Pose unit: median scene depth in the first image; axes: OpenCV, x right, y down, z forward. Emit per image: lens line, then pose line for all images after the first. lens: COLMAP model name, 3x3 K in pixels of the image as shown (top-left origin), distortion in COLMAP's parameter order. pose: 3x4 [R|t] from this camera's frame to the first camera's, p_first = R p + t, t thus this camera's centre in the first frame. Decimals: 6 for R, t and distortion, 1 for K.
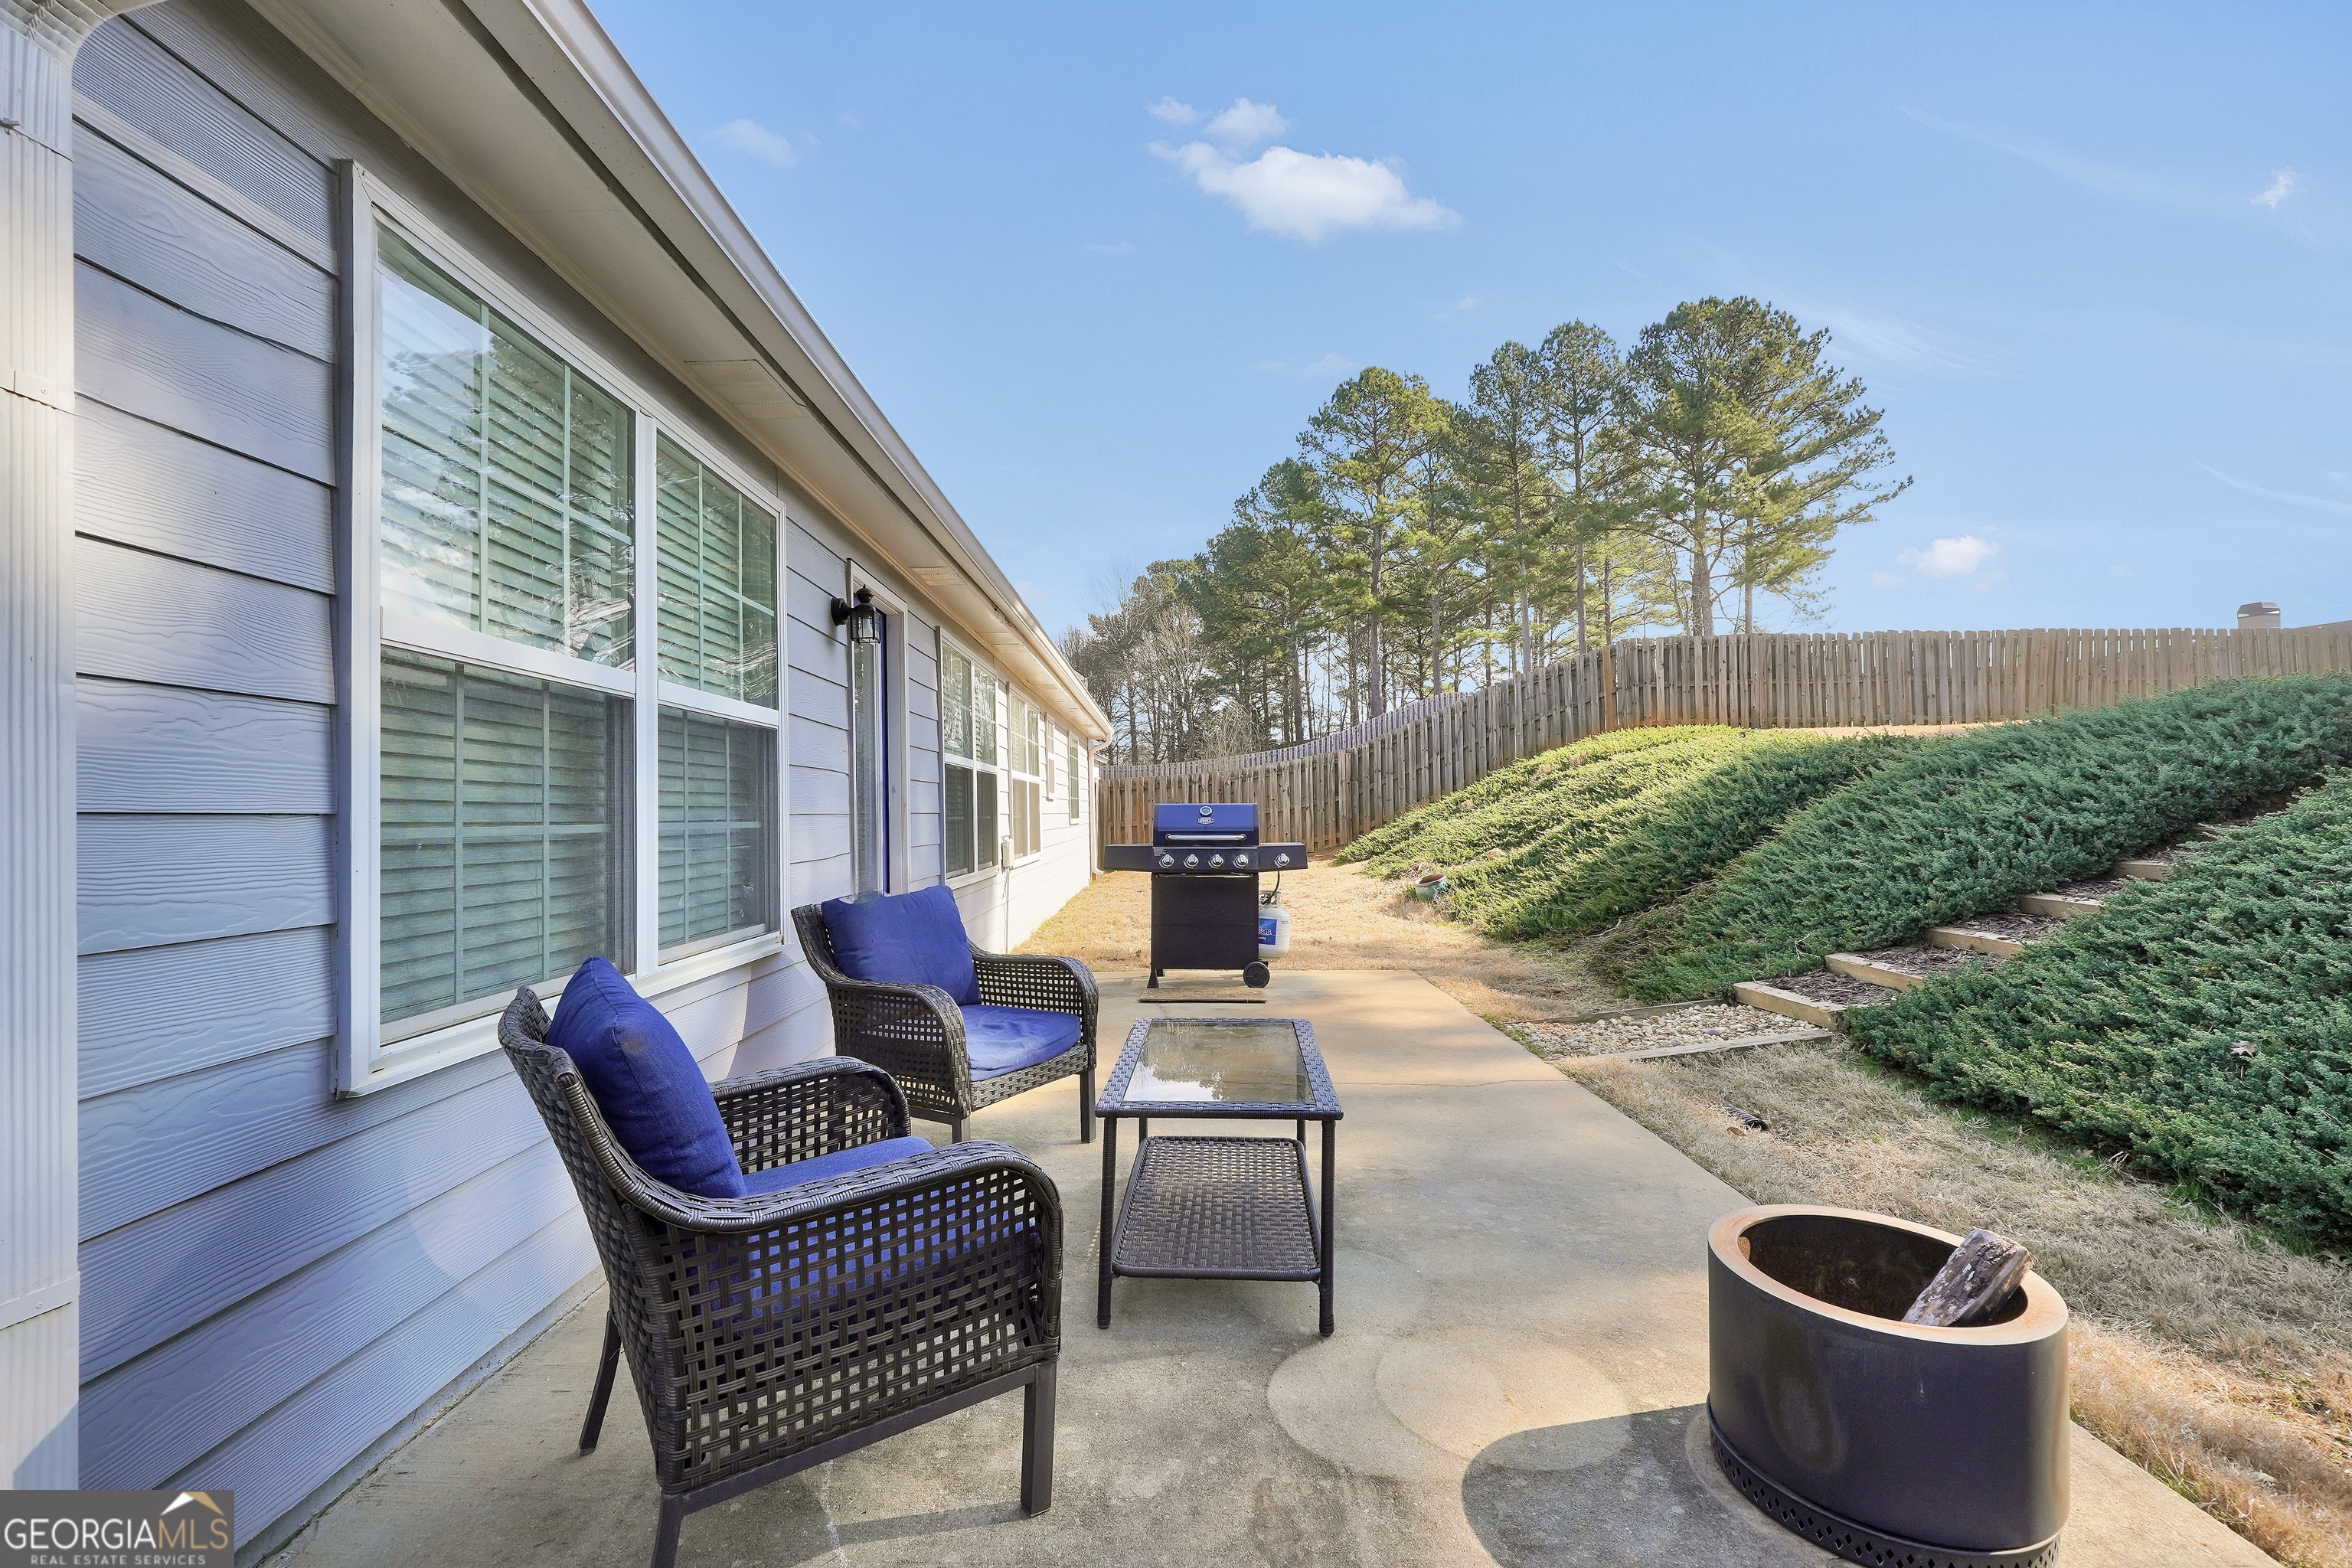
lens RADIAL K [[1007.2, 0, 1166.5], [0, 1007.2, 782.1], [0, 0, 1]] dist [-0.017210, 0.007077]
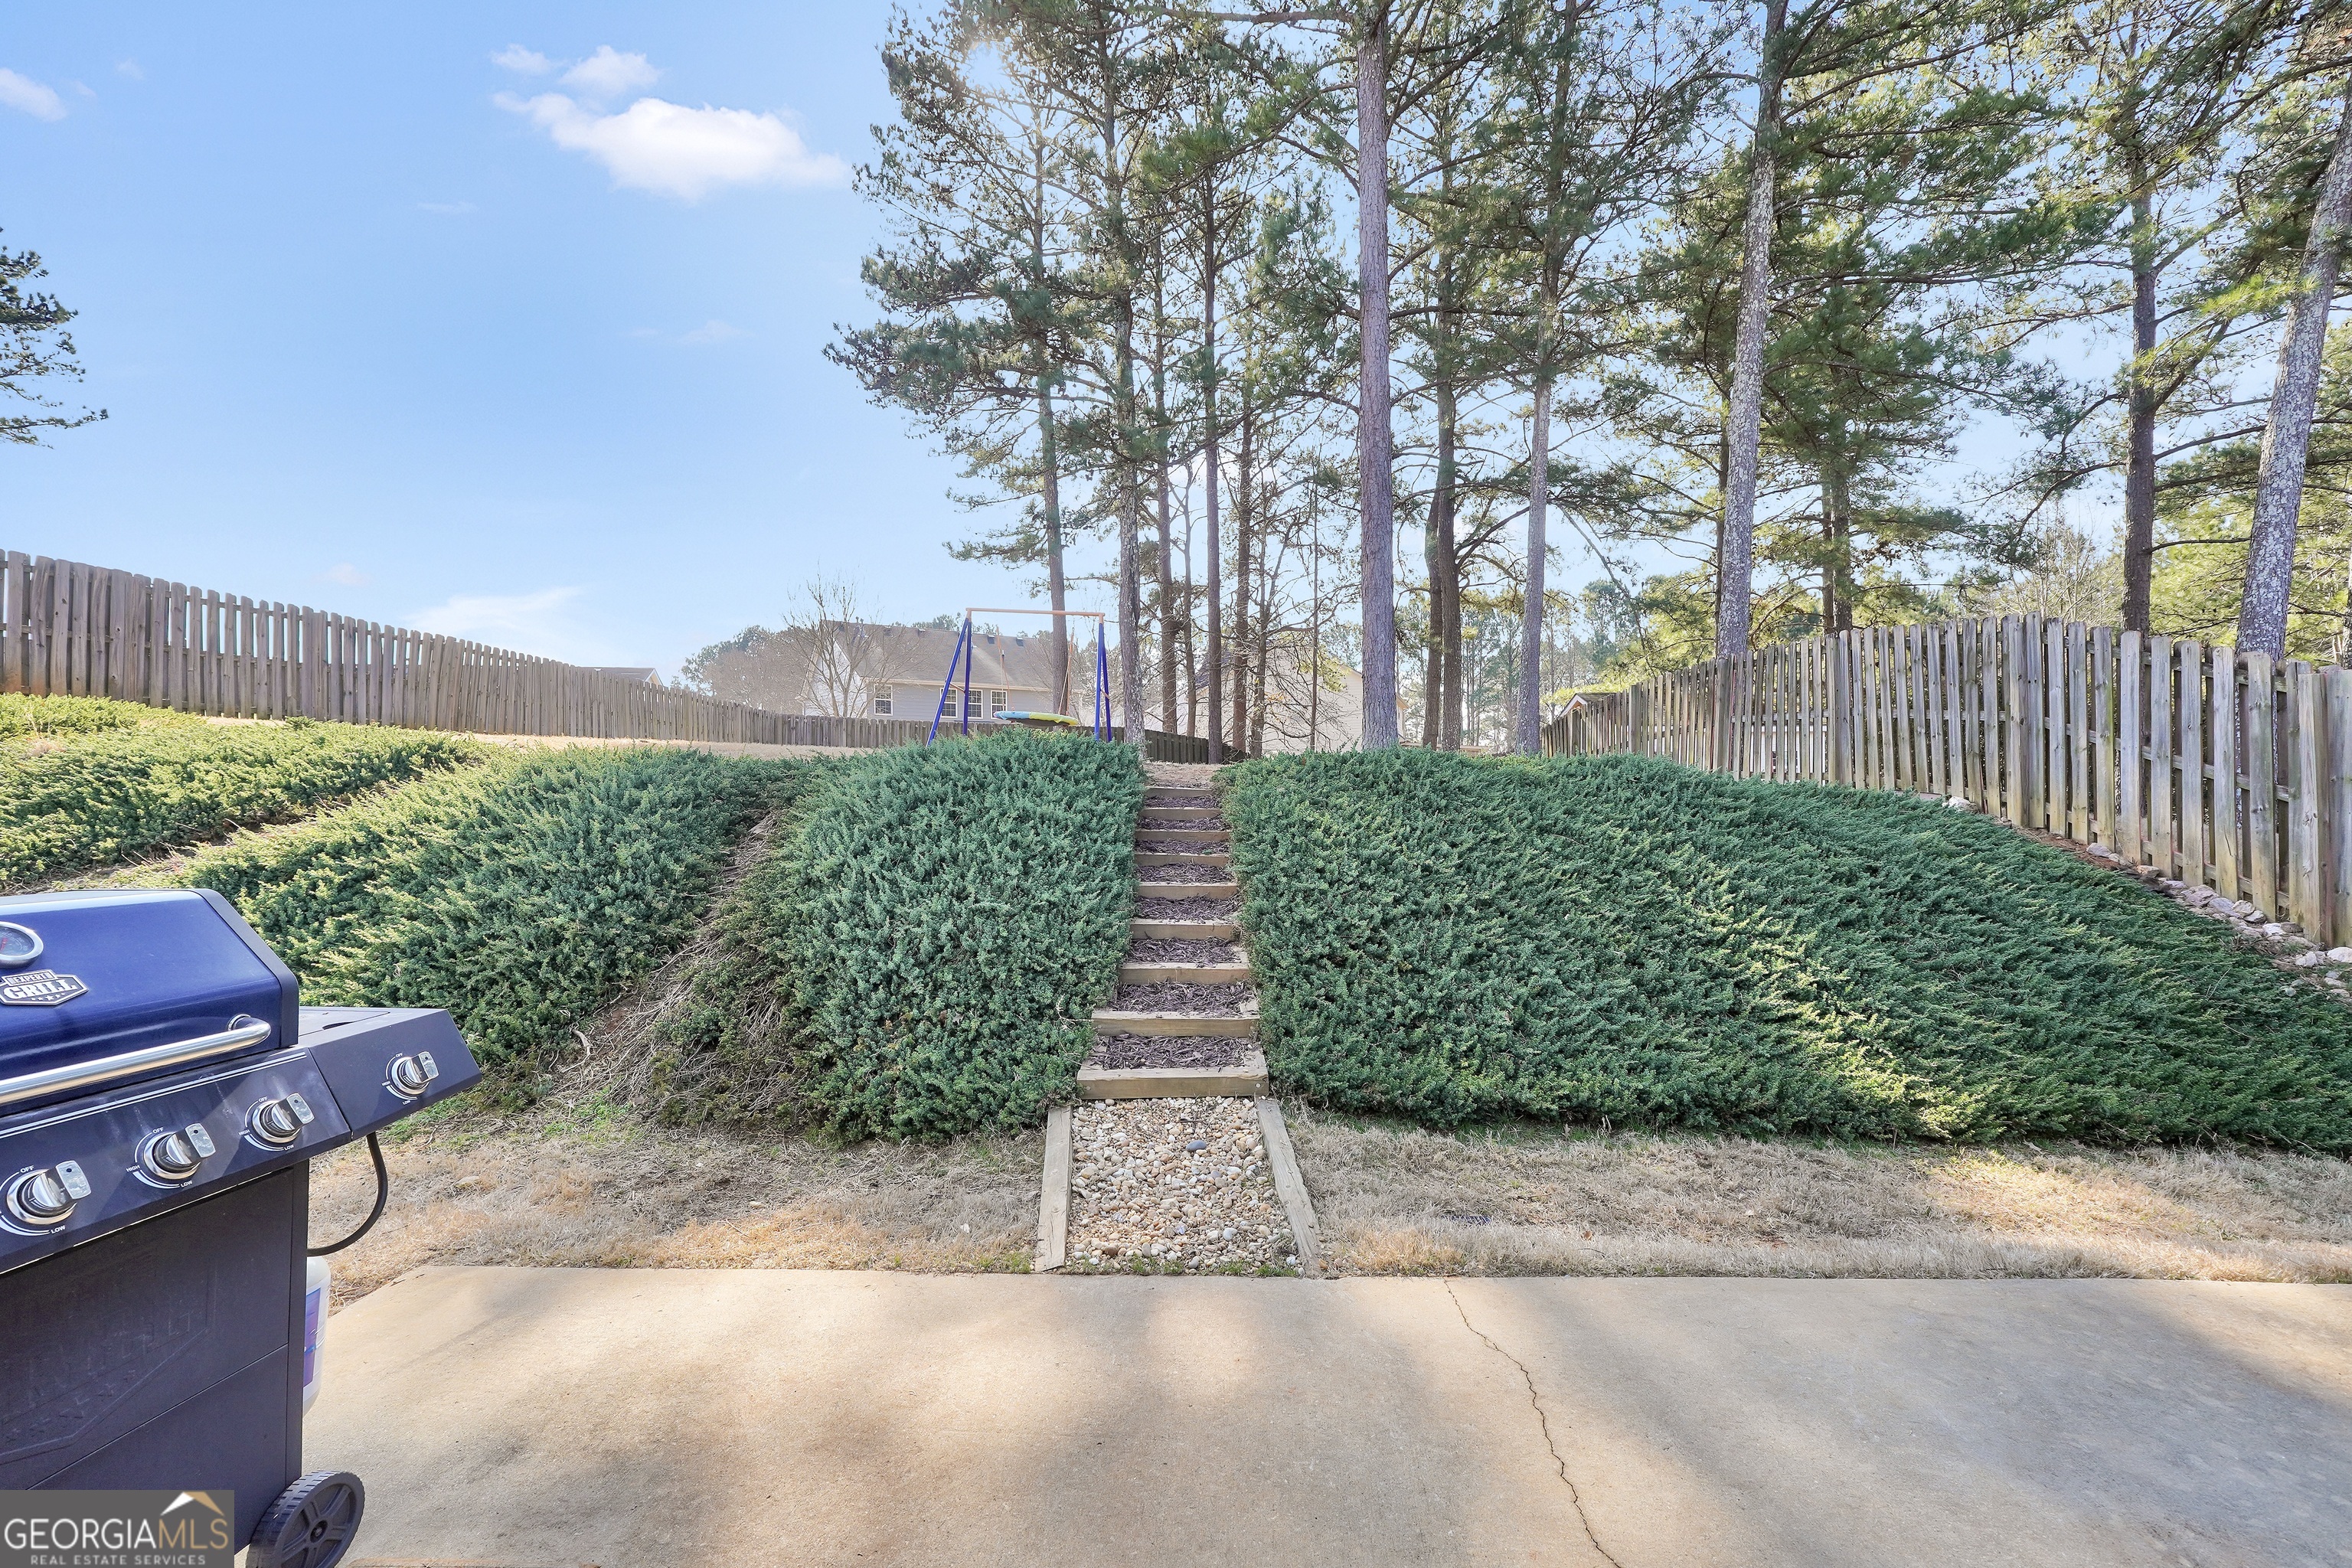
lens RADIAL K [[996.8, 0, 1165.0], [0, 996.8, 781.9], [0, 0, 1]] dist [-0.028359, 0.012378]
pose [[0.018772, 0.029617, 0.999385, -0.027832], [-0.023682, 0.999294, -0.029170, -0.000793], [-0.999543, -0.023119, 0.019460, 0.123731]]
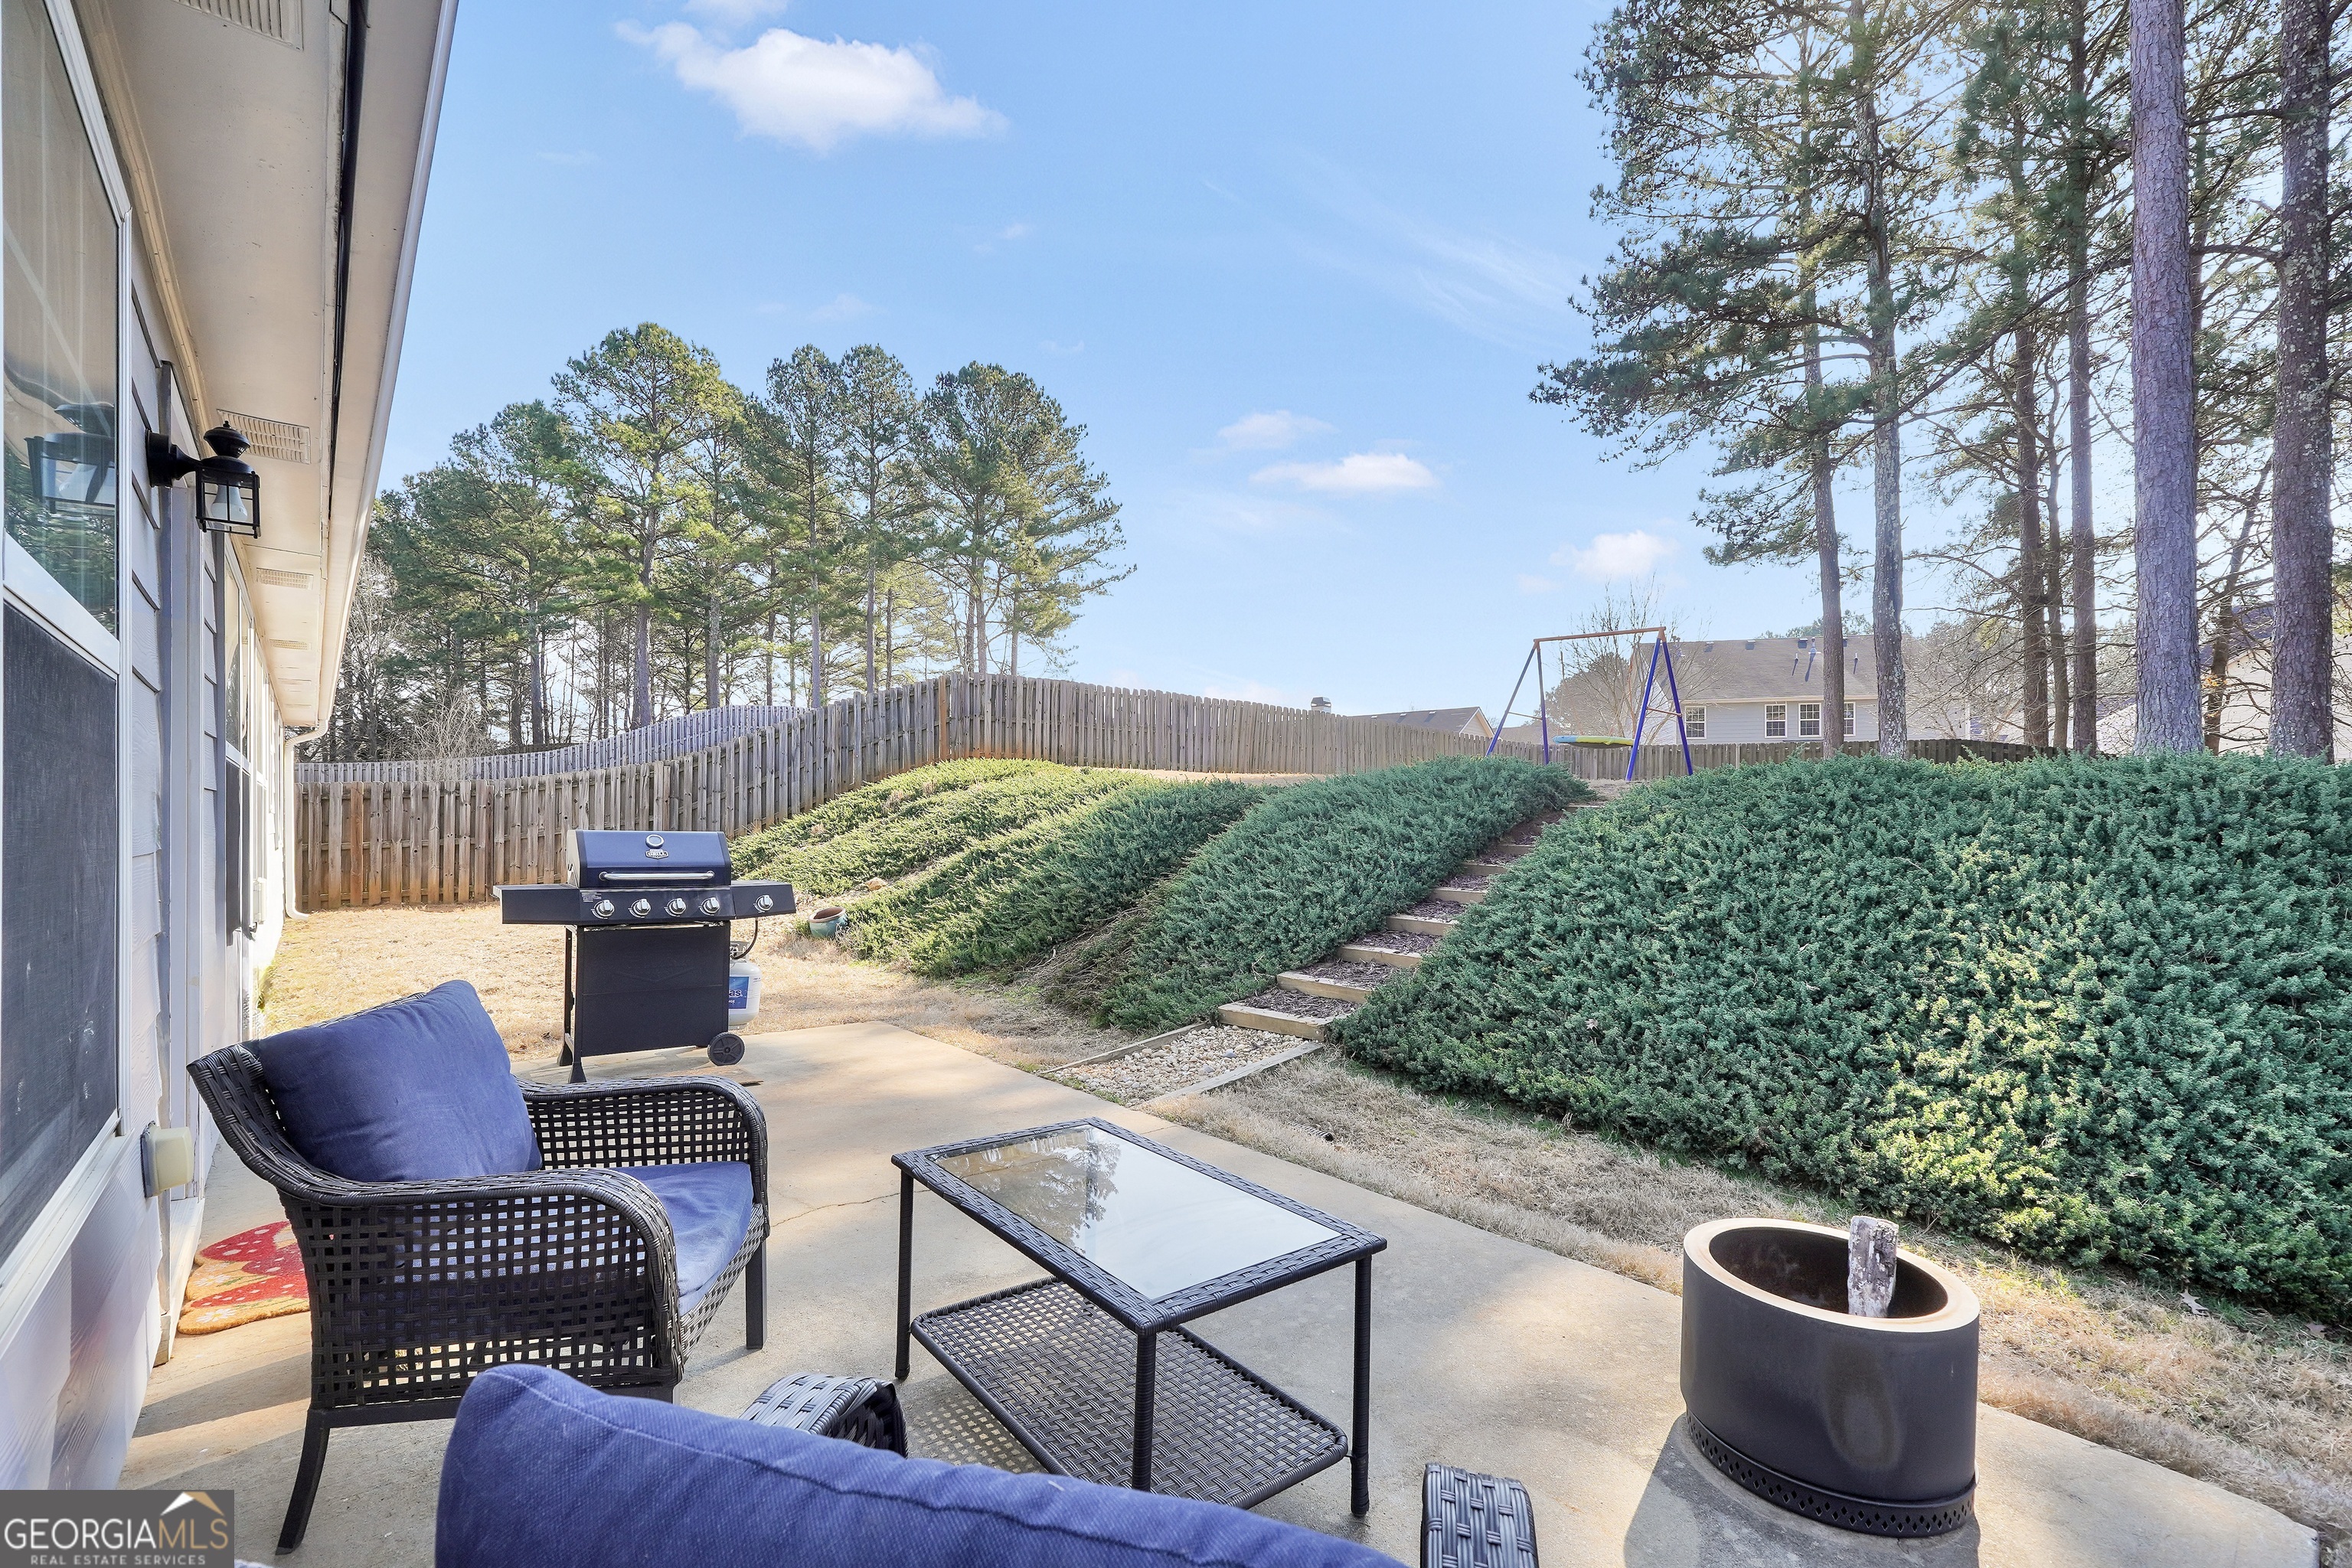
lens RADIAL K [[1019.1, 0, 1178.2], [0, 1019.1, 825.0], [0, 0, 1]] dist [-0.015987, 0.000351]
pose [[0.751565, 0.021381, 0.659312, -0.027583], [-0.035728, 0.999327, 0.008320, -0.000577], [-0.658690, -0.029809, 0.751823, 0.027251]]
